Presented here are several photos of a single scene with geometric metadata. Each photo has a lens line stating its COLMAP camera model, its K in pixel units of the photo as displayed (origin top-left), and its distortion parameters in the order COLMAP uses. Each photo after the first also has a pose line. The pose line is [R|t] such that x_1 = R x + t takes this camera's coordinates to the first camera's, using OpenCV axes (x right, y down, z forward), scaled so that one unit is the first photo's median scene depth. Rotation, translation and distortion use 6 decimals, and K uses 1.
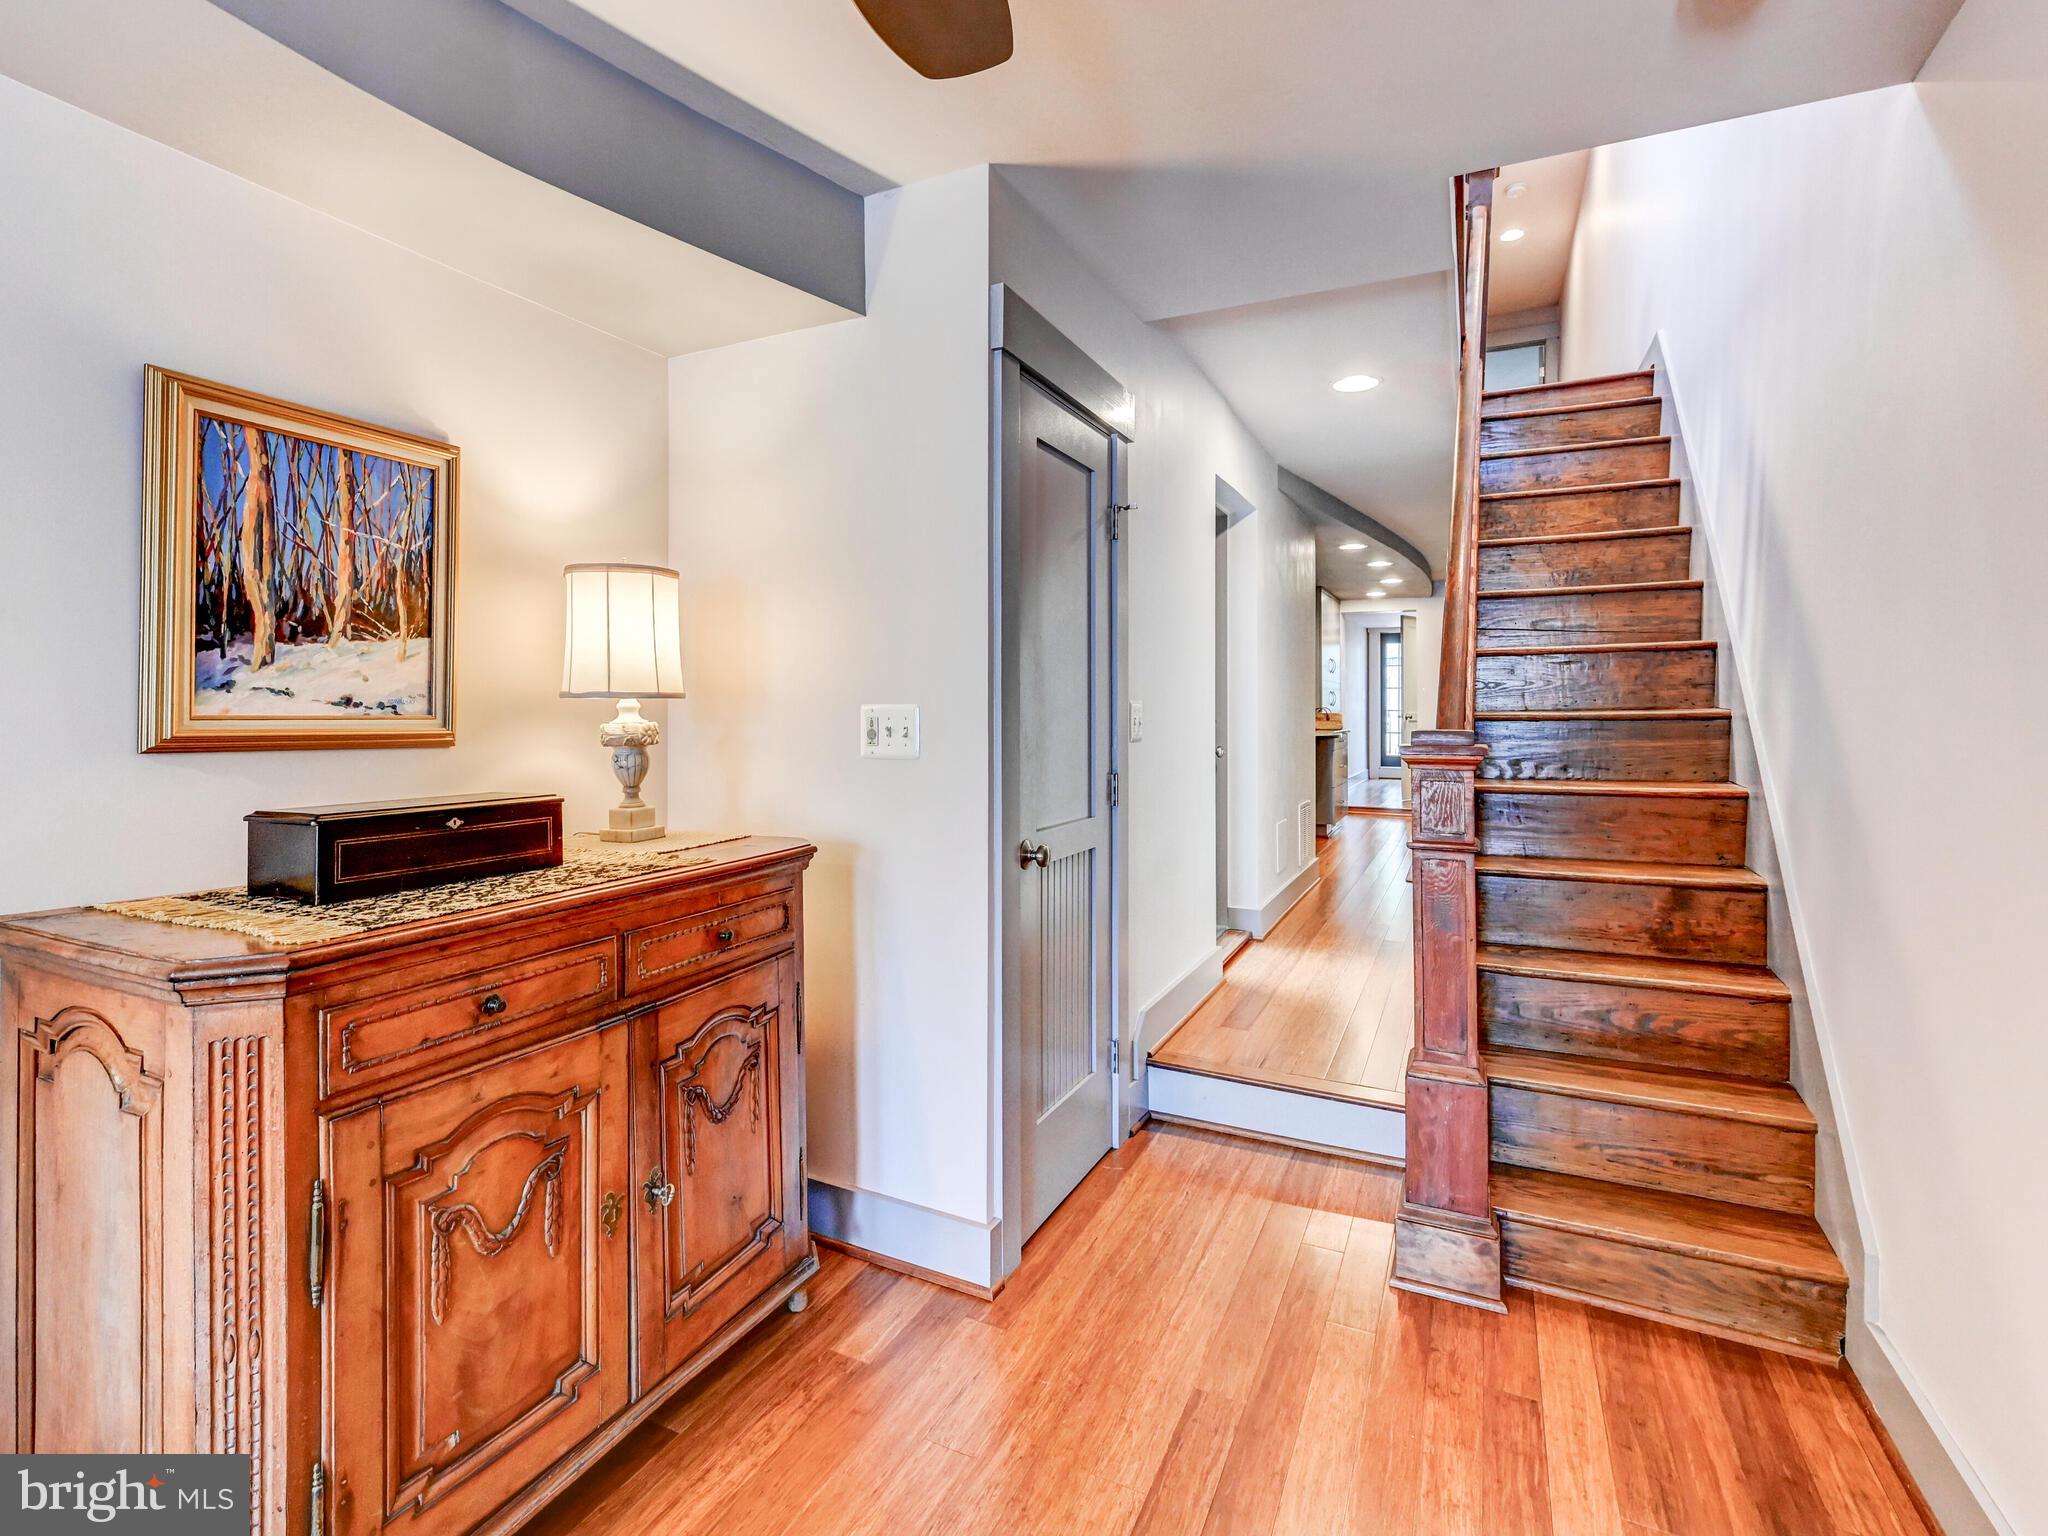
lens RADIAL K [[931.0, 0, 1024.1], [0, 931.0, 707.6], [0, 0, 1]] dist [0.000539, 0.000327]
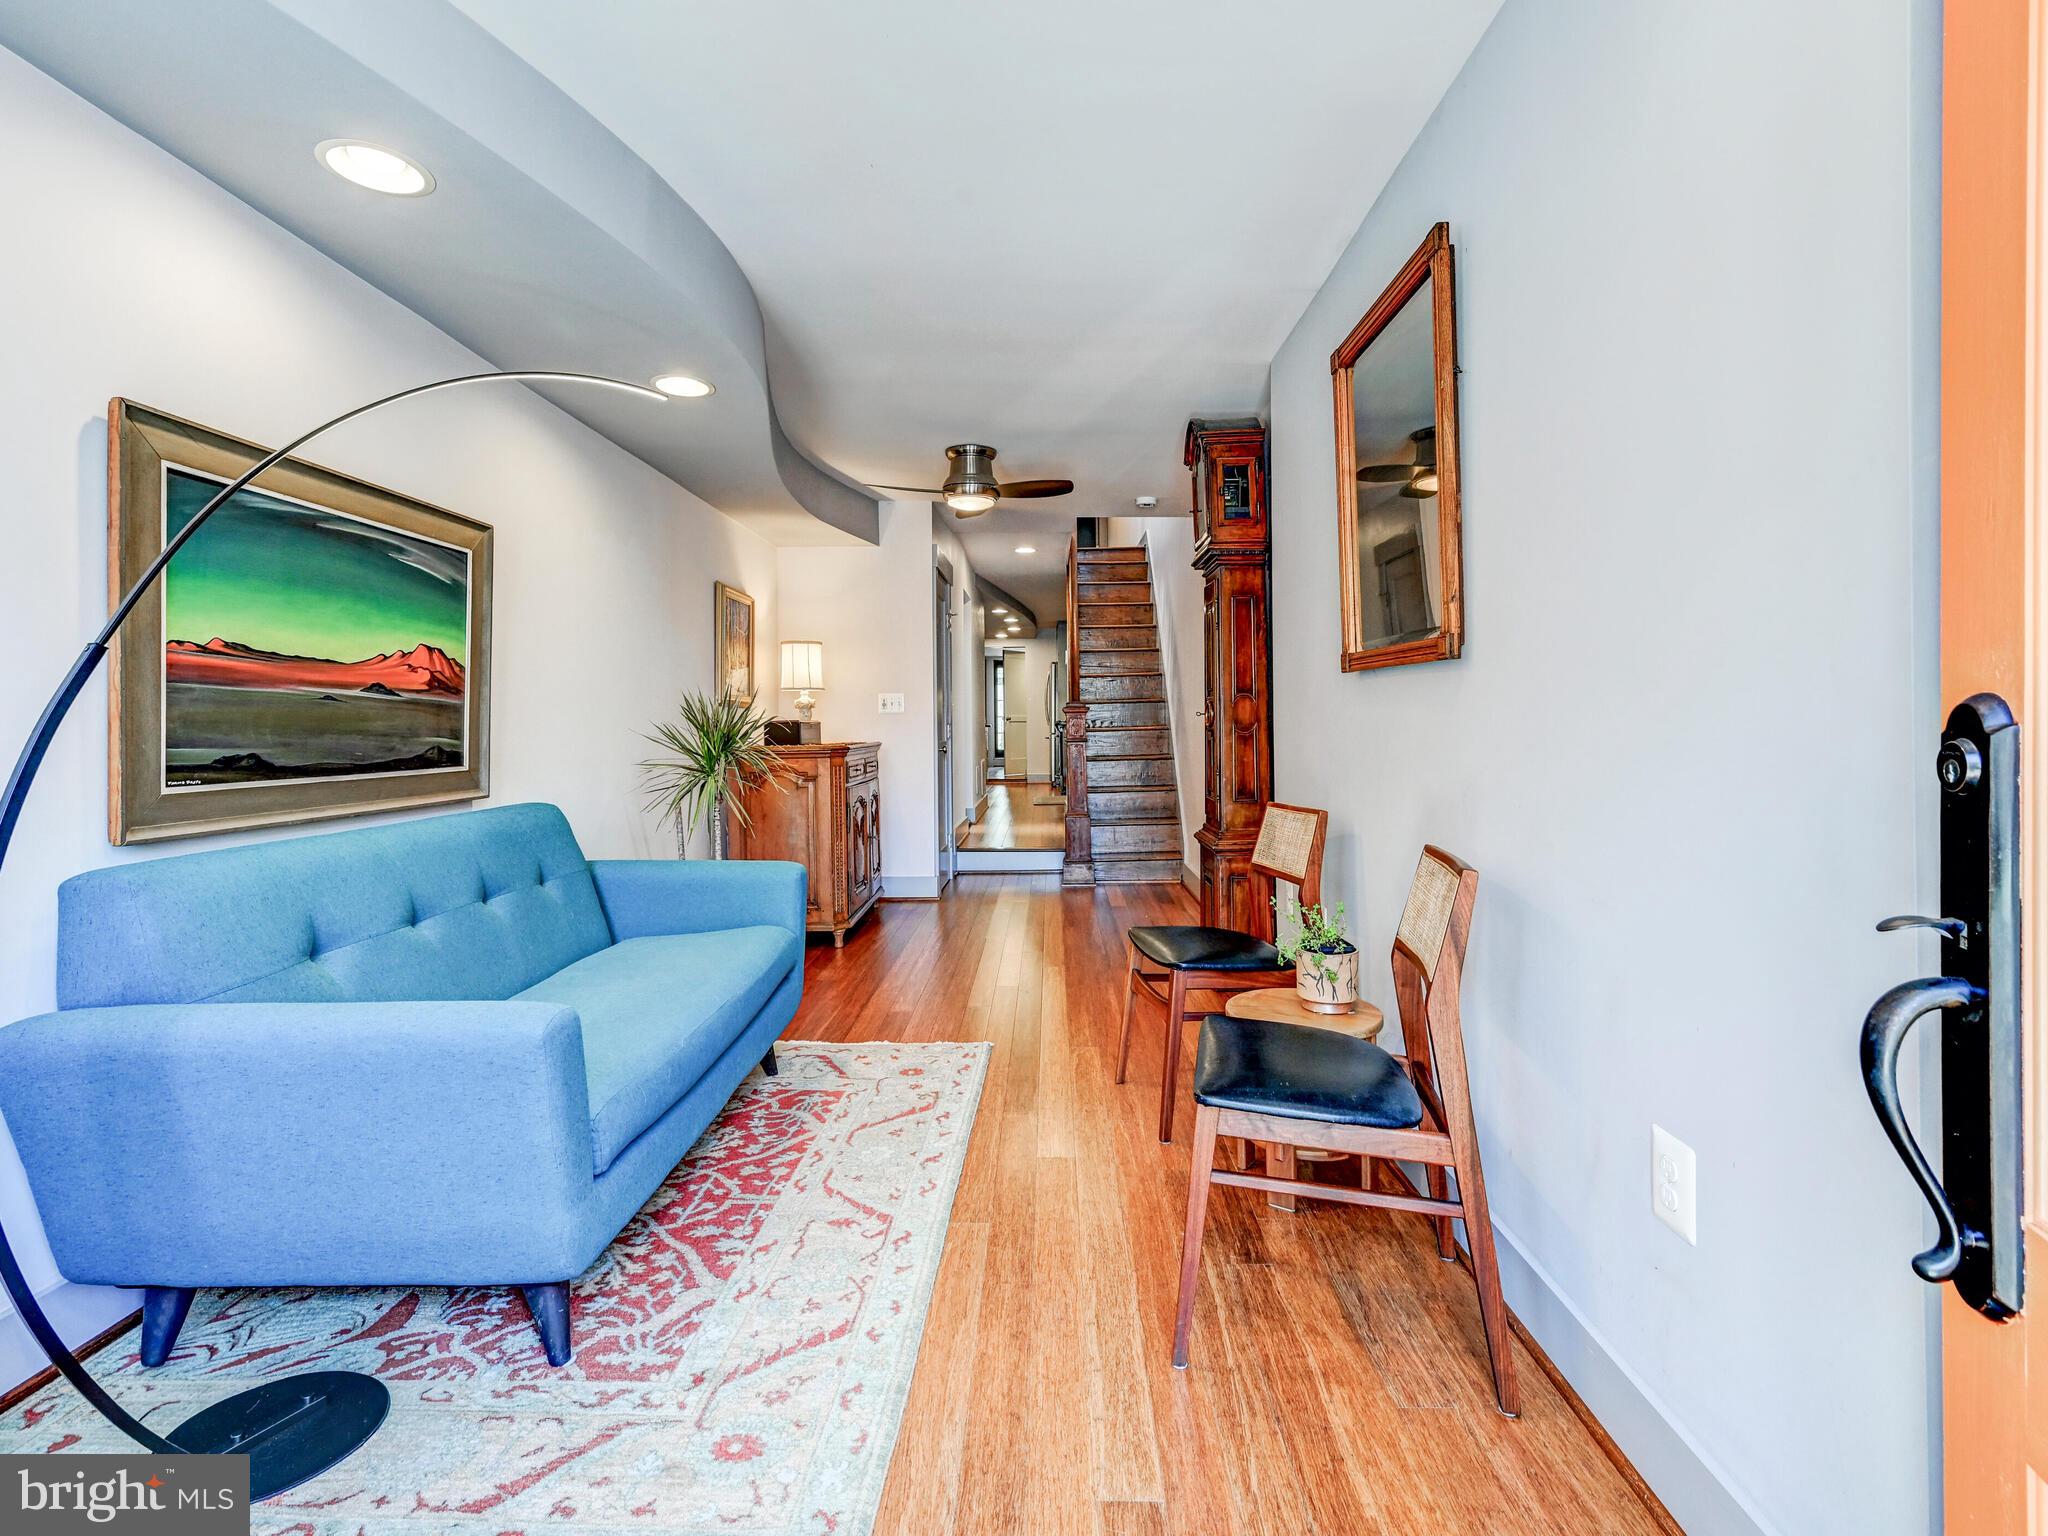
lens RADIAL K [[931.0, 0, 1024.1], [0, 931.0, 707.6], [0, 0, 1]] dist [0.000539, 0.000327]
pose [[0.908649, -0.002071, 0.417555, -1.103292], [0.010928, 0.999763, -0.018823, 0.112218], [-0.417418, 0.021666, 0.908456, -1.912836]]
